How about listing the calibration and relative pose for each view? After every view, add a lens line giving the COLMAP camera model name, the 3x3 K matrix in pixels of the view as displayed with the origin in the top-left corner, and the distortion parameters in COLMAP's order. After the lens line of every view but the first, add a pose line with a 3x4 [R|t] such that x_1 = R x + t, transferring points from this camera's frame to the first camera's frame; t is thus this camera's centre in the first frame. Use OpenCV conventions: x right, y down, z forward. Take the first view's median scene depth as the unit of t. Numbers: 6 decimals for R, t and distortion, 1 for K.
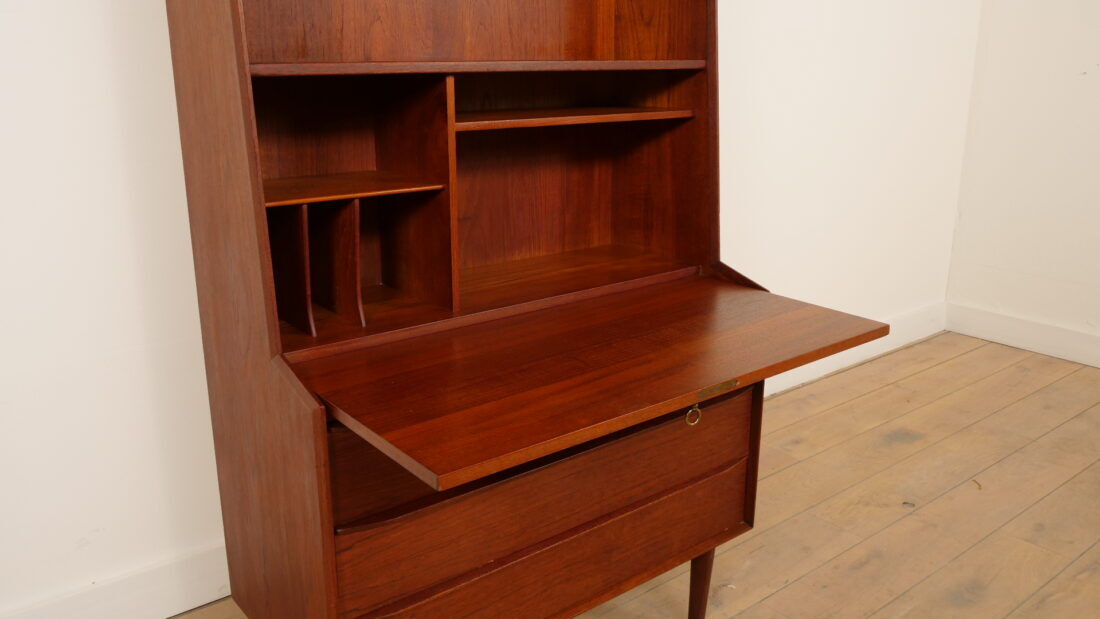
lens RADIAL K [[905.4, 0, 553.8], [0, 905.4, 306.9], [0, 0, 1]] dist [-0.023476, -0.000546]
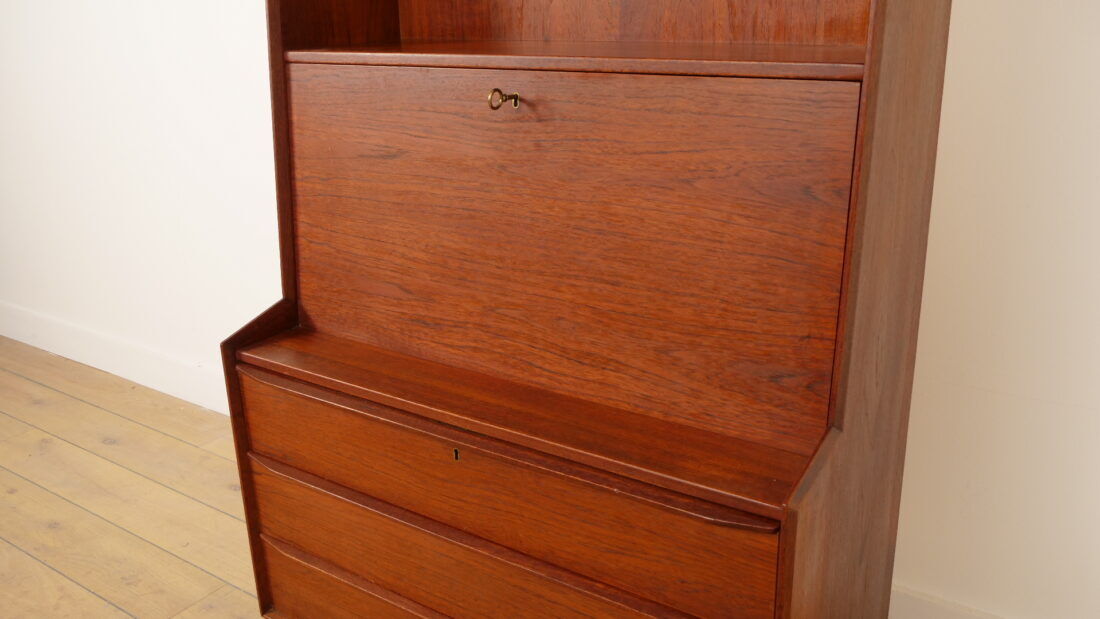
lens RADIAL K [[954.8, 0, 552.9], [0, 954.8, 309.3], [0, 0, 1]] dist [-0.014624, -0.015358]
pose [[0.276498, 0.302354, -0.912212, 0.646580], [-0.232999, 0.941988, 0.241599, -0.219854], [0.932341, 0.145743, 0.330906, 0.635391]]
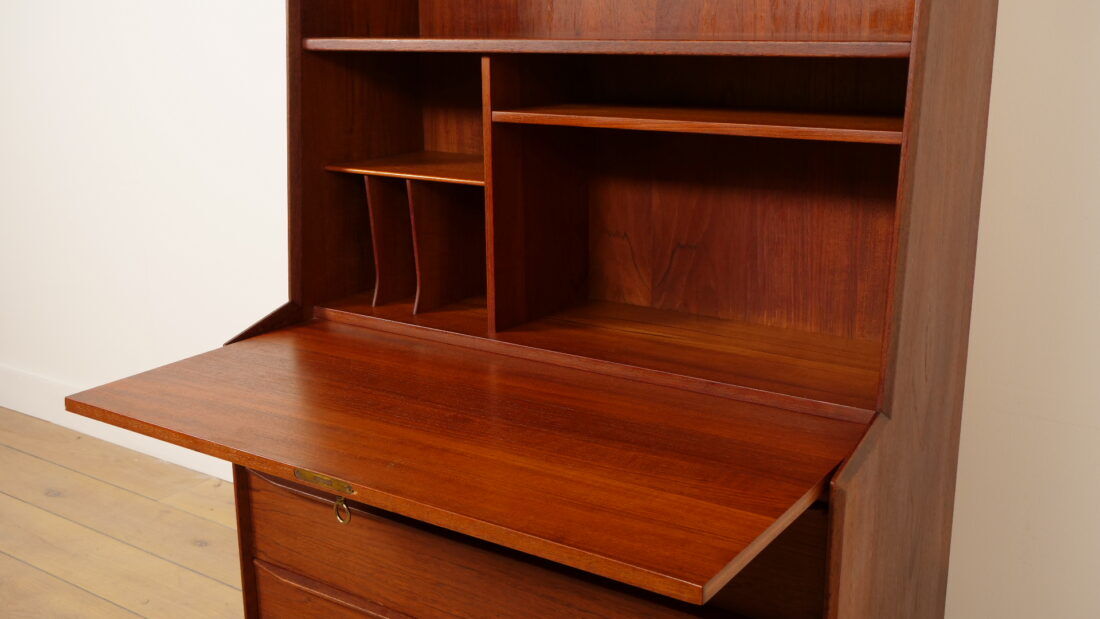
lens RADIAL K [[1126.2, 0, 555.6], [0, 1126.2, 306.7], [0, 0, 1]] dist [0.003759, 0.000000]
pose [[0.282417, 0.237409, -0.929450, 0.735710], [-0.251252, 0.953375, 0.167176, -0.174575], [0.925804, 0.186312, 0.328899, 0.588045]]
